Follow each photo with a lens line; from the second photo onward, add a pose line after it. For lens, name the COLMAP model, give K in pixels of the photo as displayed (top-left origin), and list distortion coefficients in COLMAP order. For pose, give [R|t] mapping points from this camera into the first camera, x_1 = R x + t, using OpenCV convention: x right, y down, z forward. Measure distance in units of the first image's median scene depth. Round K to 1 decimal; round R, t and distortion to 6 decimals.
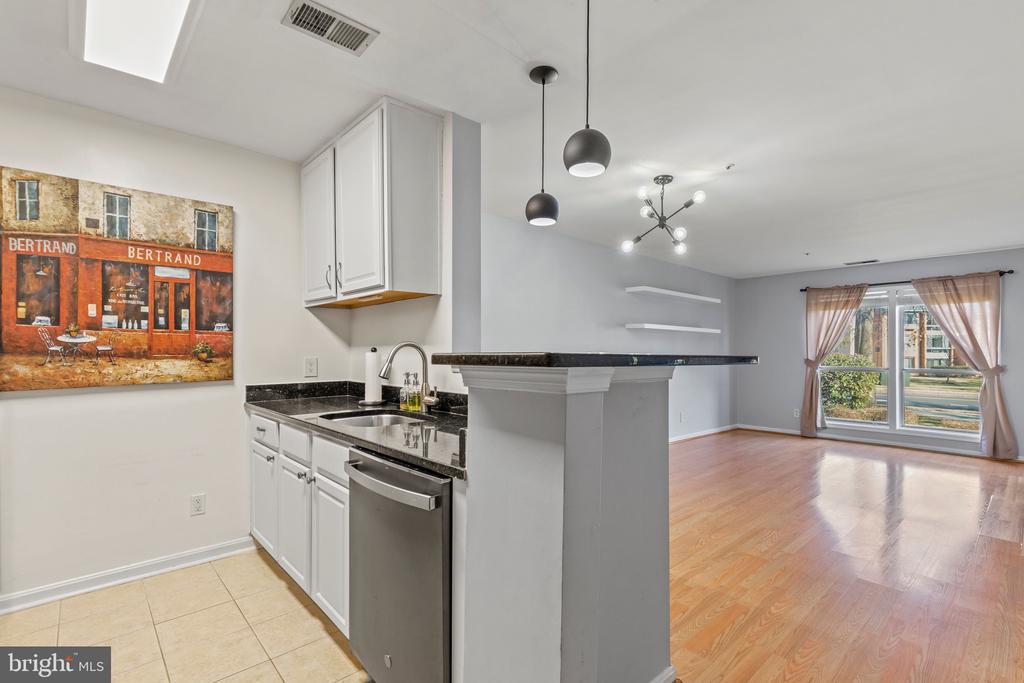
lens RADIAL K [[463.7, 0, 523.2], [0, 463.7, 362.7], [0, 0, 1]] dist [0.004871, 0.000304]
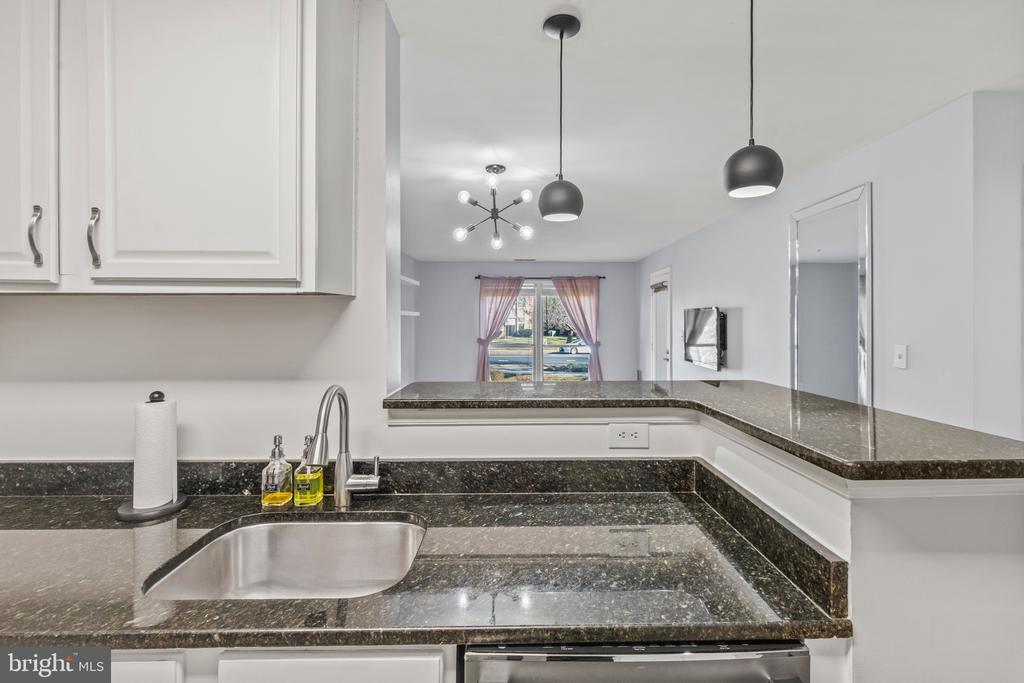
lens RADIAL K [[468.1, 0, 515.8], [0, 468.1, 322.4], [0, 0, 1]] dist [-0.000888, -0.000143]
pose [[0.679384, -0.008371, 0.733735, -0.474705], [0.019660, 0.999784, -0.006797, -0.104874], [-0.733520, 0.019043, 0.679402, 0.441426]]
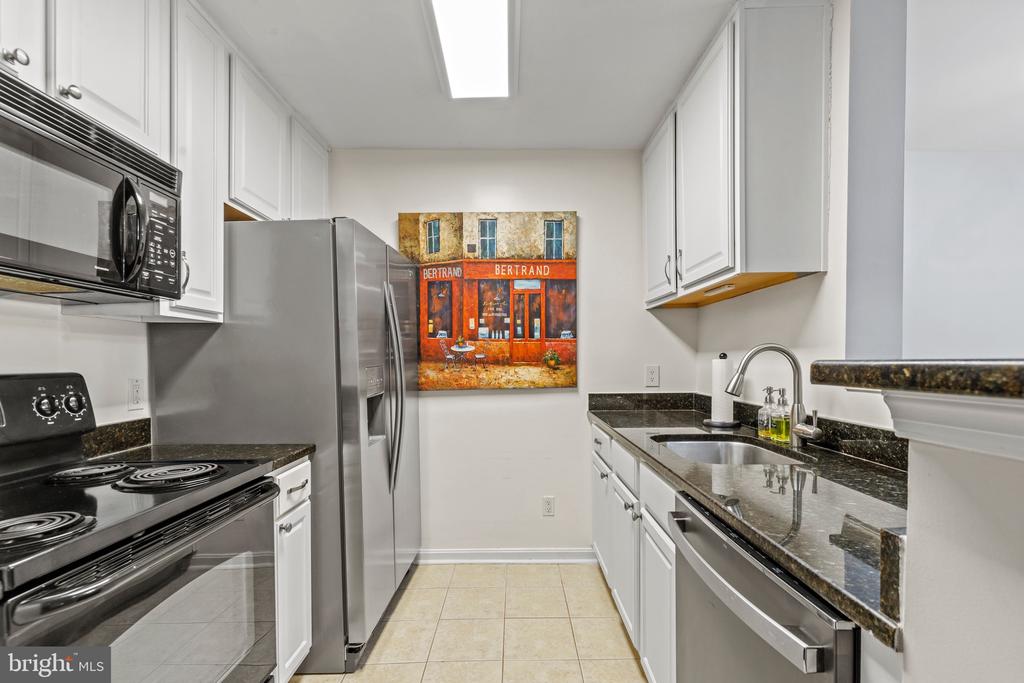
lens RADIAL K [[463.7, 0, 523.2], [0, 463.7, 362.7], [0, 0, 1]] dist [0.004871, 0.000304]
pose [[0.736003, 0.002156, -0.676975, -0.045244], [-0.012539, 0.999867, -0.010447, -0.004410], [0.676862, 0.016178, 0.735932, 0.220515]]
